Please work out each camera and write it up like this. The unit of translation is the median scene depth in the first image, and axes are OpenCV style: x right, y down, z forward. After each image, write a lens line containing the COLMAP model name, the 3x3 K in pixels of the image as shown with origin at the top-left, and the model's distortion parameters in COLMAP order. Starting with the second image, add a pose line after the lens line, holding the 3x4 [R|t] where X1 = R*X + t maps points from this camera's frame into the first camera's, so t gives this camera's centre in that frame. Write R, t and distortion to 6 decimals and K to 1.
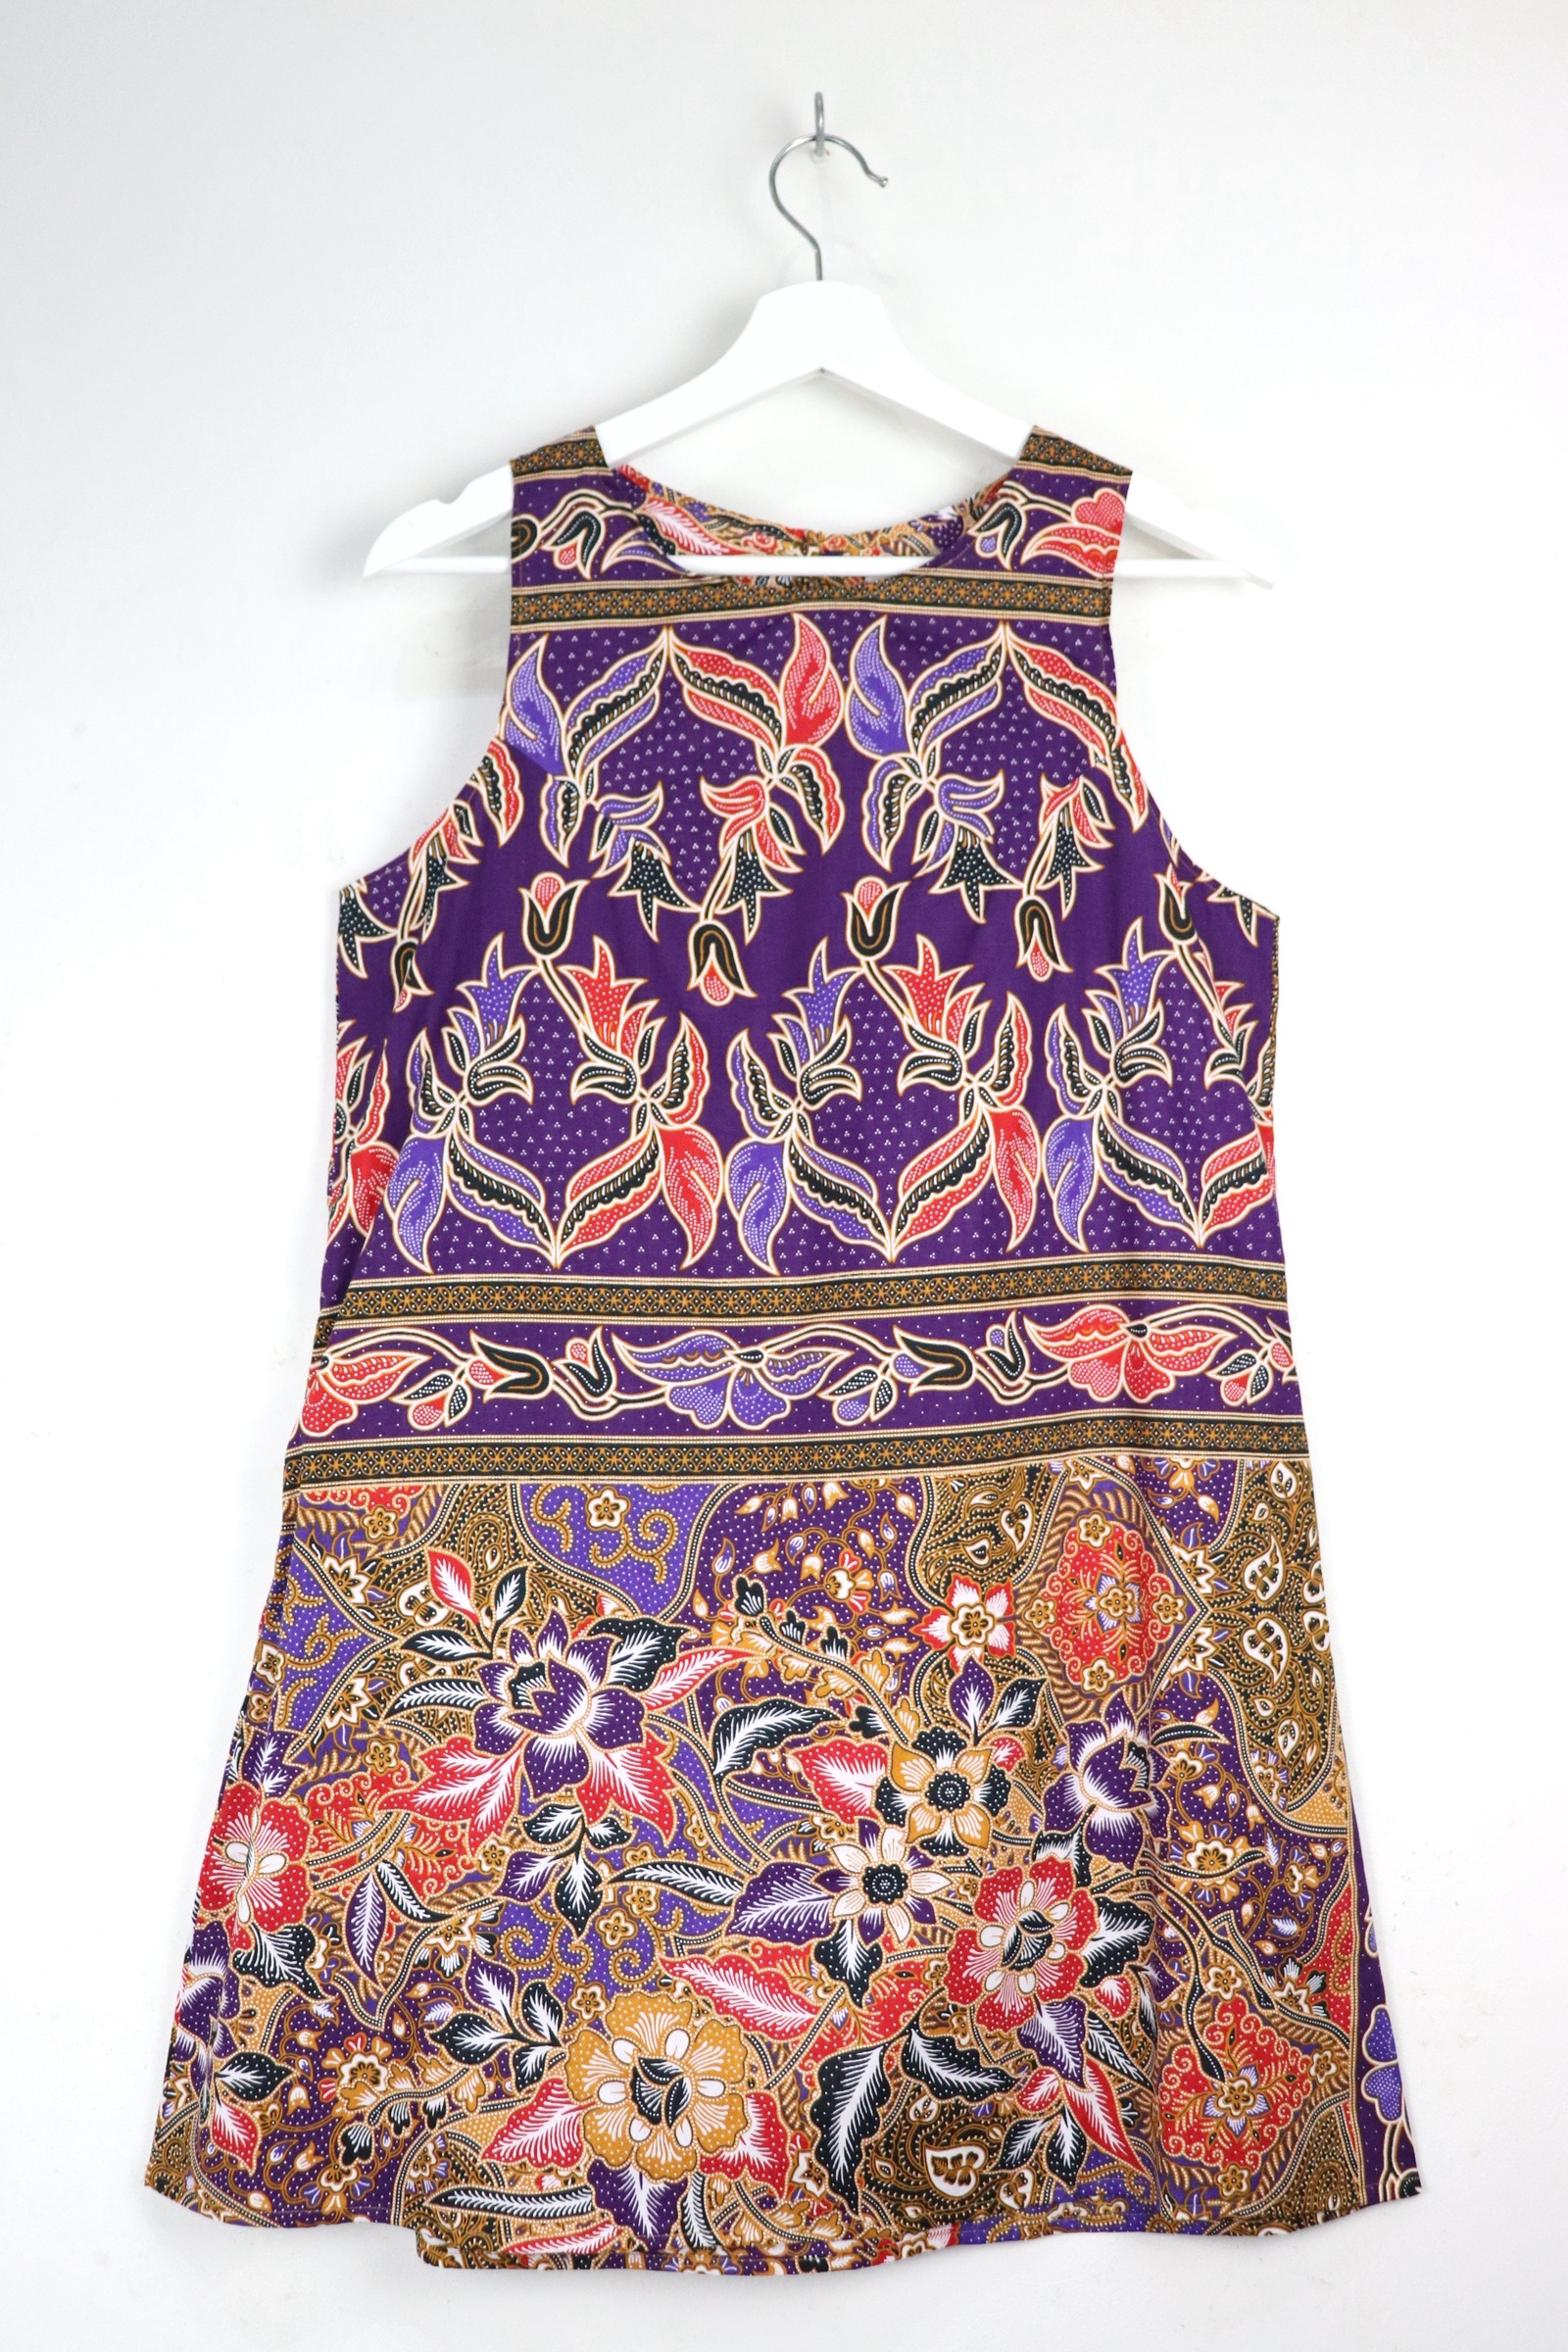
lens RADIAL K [[2608.5, 0, 803.7], [0, 2608.5, 1192.8], [0, 0, 1]] dist [-0.052149, 0.000000]
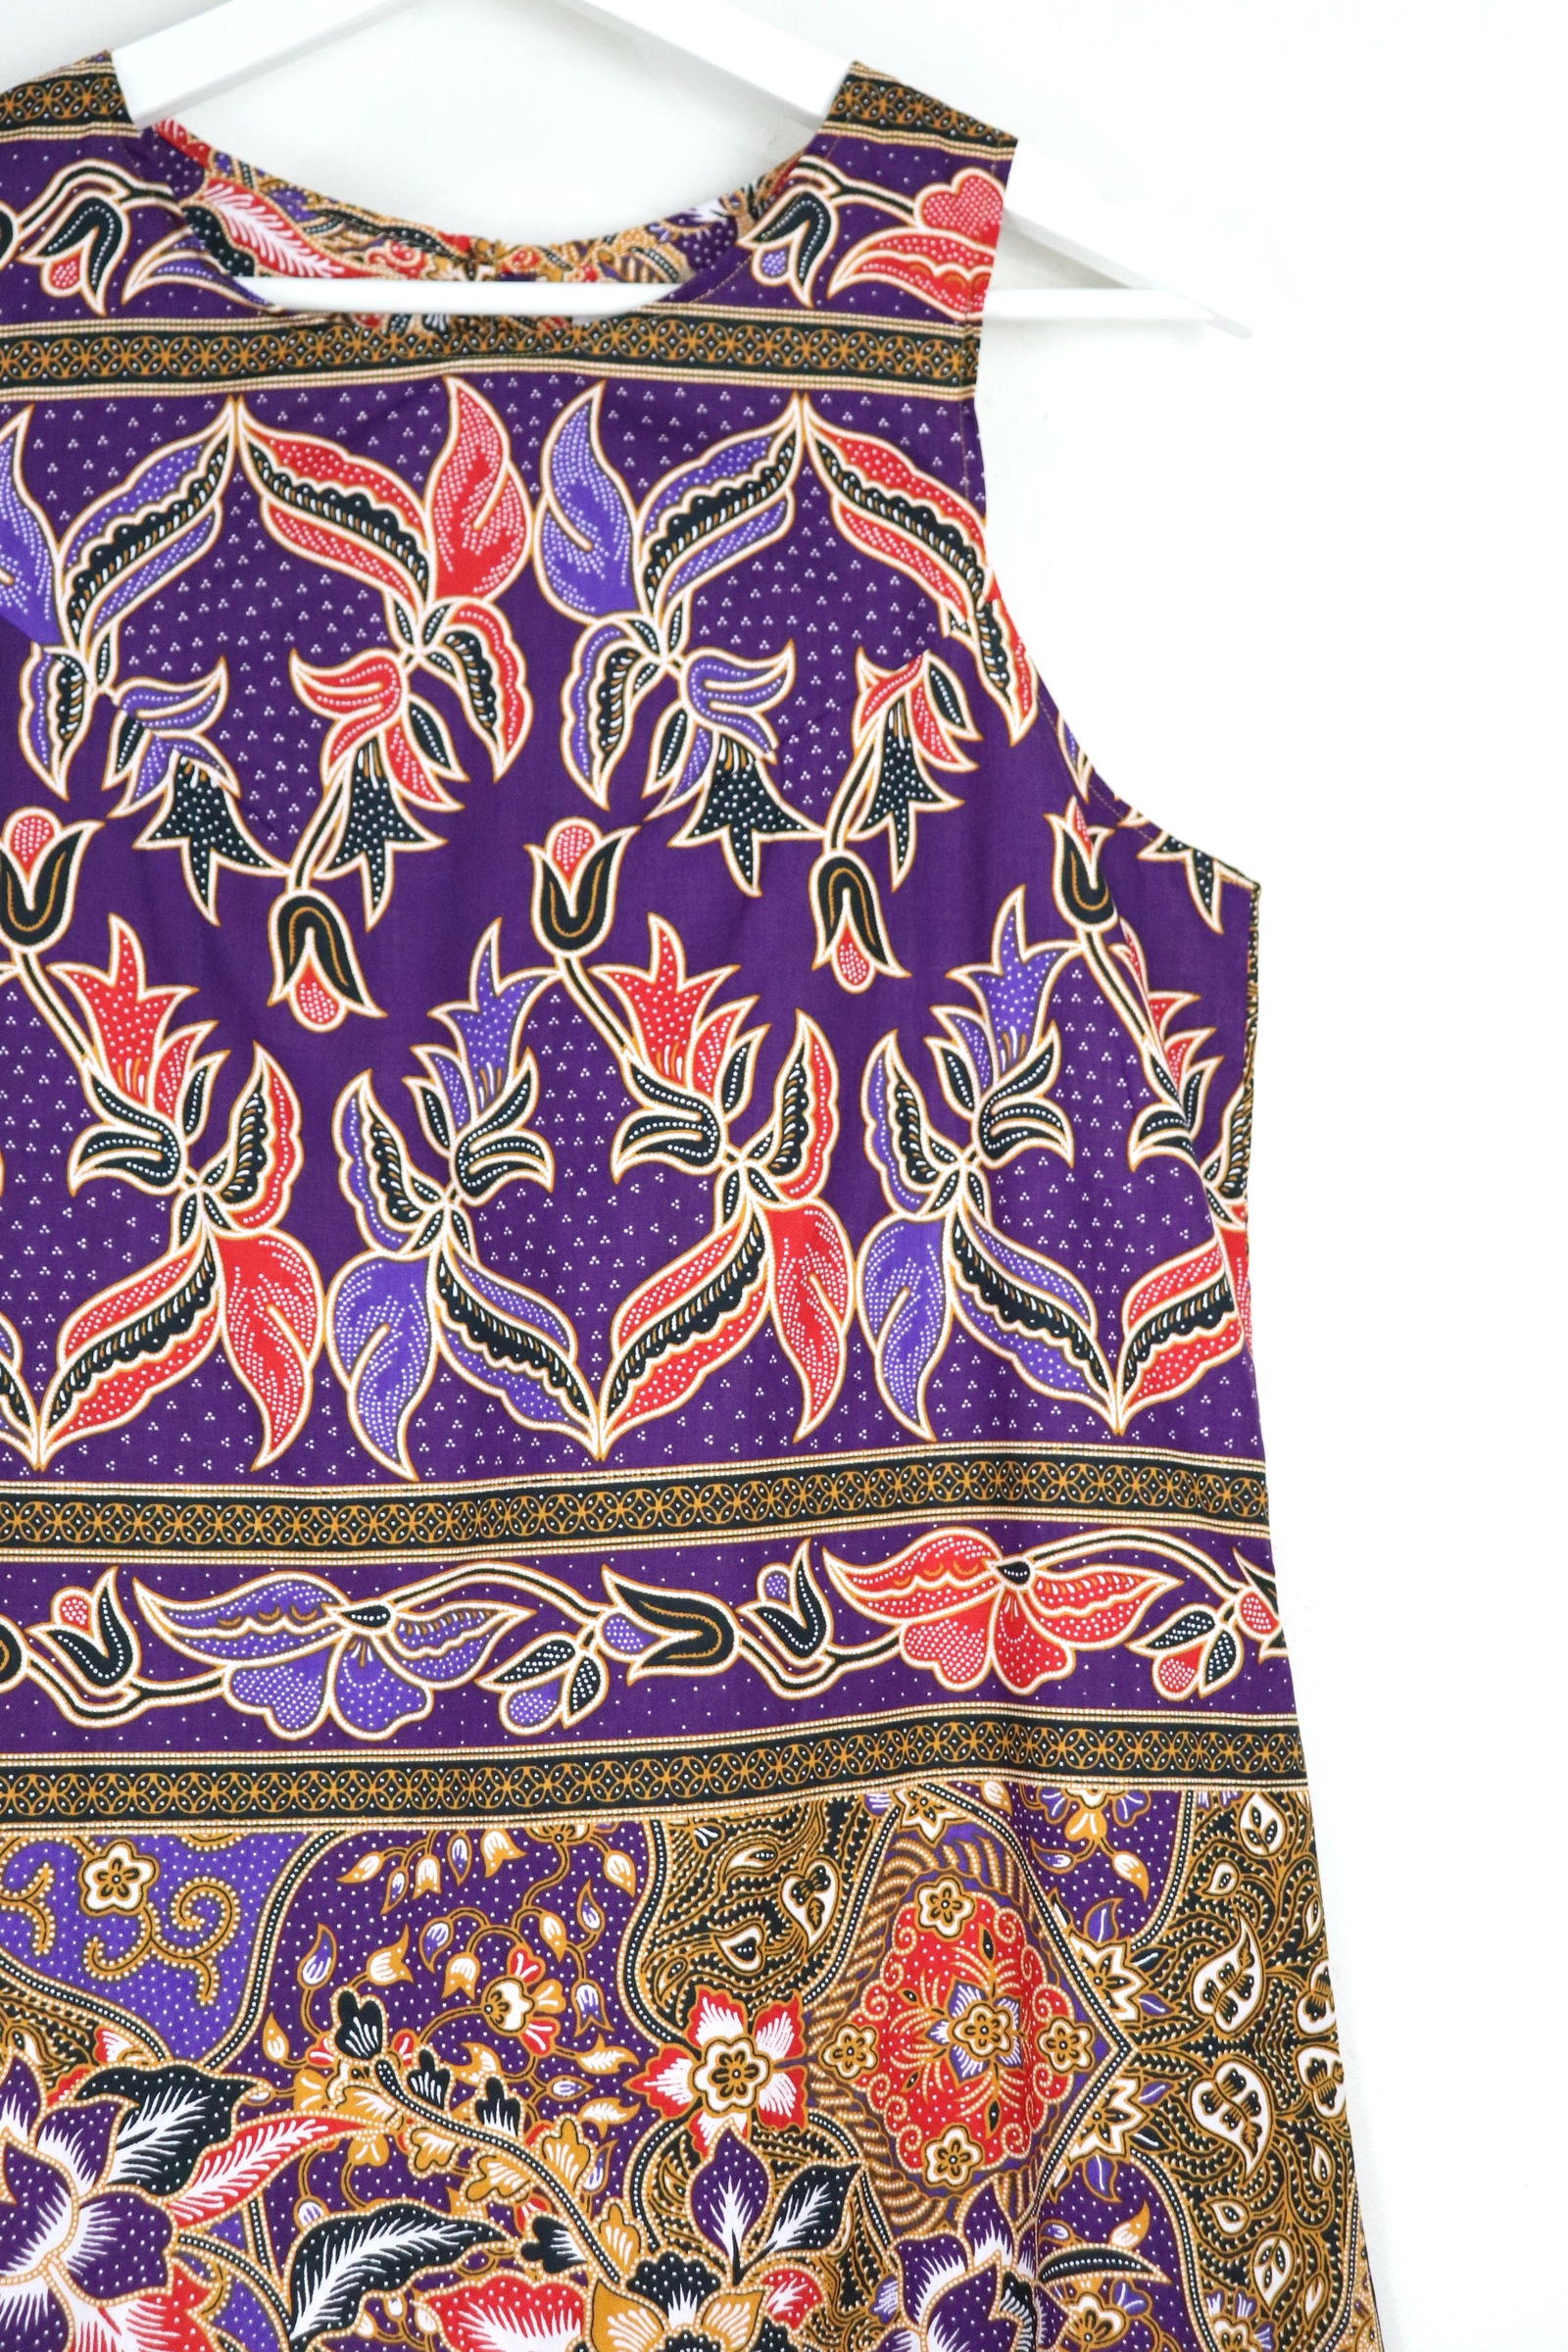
lens RADIAL K [[3920.1, 0, 764.8], [0, 3920.1, 1193.2], [0, 0, 1]] dist [0.155561, 0.000000]
pose [[0.999891, 0.001789, 0.014639, 0.056989], [-0.001468, 0.999758, -0.021950, -0.014644], [-0.014674, 0.021926, 0.999652, 0.092479]]
